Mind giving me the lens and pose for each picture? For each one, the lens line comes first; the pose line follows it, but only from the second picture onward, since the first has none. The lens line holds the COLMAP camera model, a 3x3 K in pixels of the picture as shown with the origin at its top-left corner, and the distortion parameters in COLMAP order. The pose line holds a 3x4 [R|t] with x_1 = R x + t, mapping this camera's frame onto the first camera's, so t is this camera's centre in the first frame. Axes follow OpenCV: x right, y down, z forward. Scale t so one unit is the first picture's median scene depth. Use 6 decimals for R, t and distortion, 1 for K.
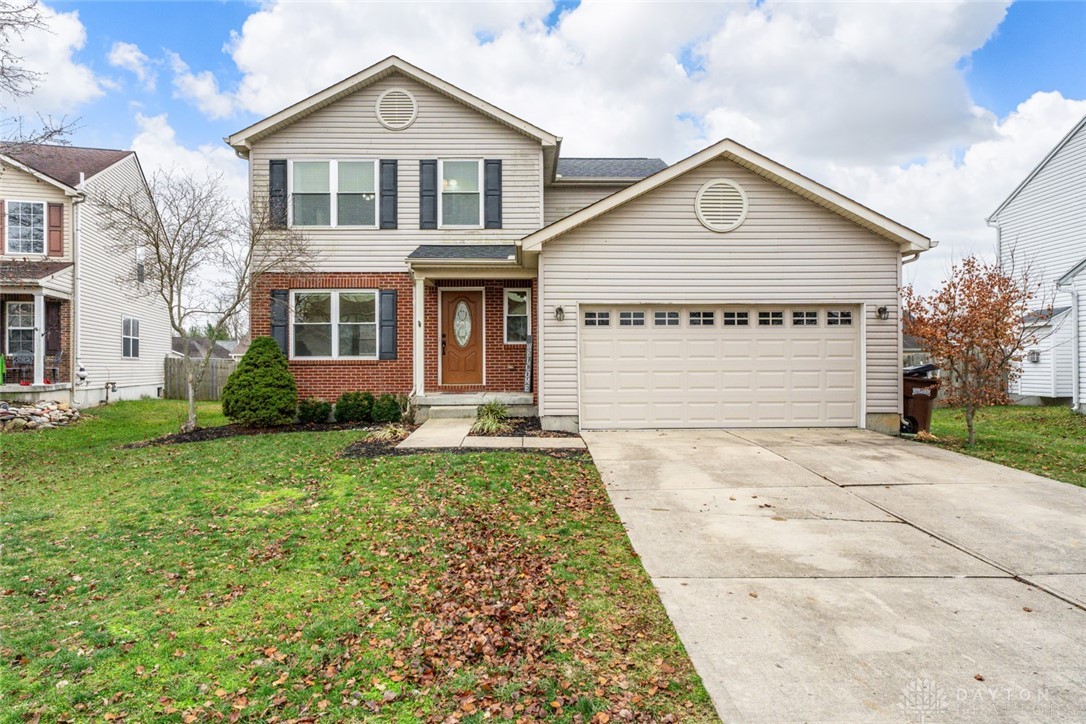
lens RADIAL K [[550.4, 0, 547.4], [0, 550.4, 284.1], [0, 0, 1]] dist [-0.000679, 0.001632]
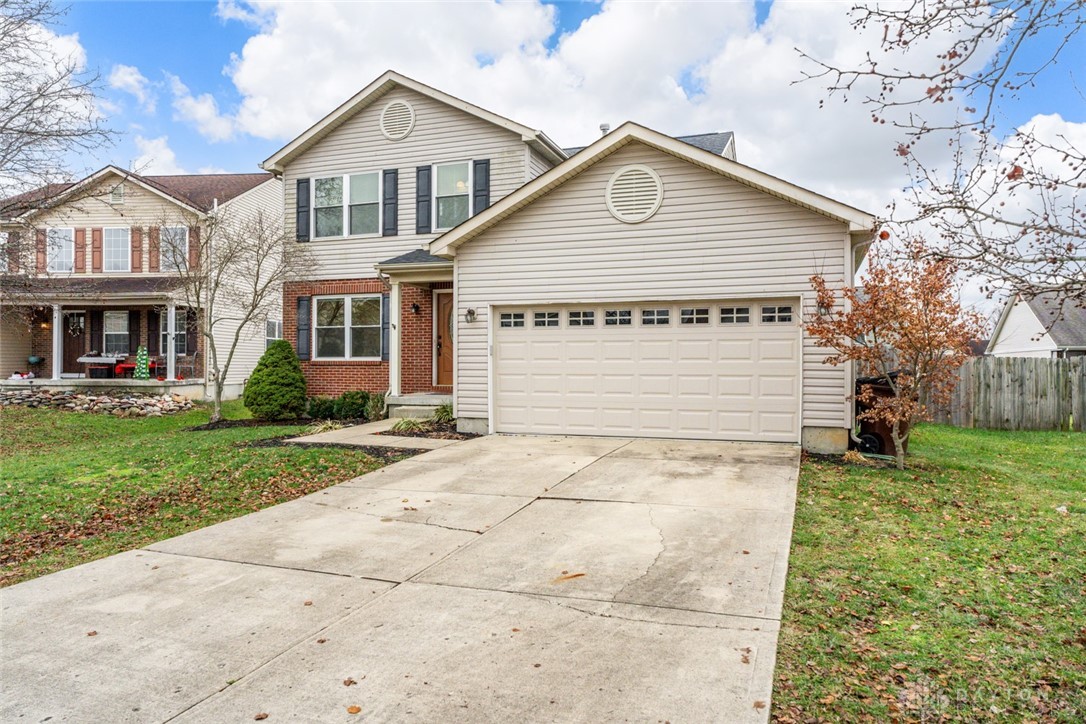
lens RADIAL K [[592.6, 0, 542.4], [0, 592.6, 278.5], [0, 0, 1]] dist [0.001670, -0.000477]
pose [[0.953646, -0.037765, -0.298552, 0.327584], [0.038030, 0.999264, -0.004922, -0.002456], [0.298518, -0.006660, 0.954381, 0.009646]]
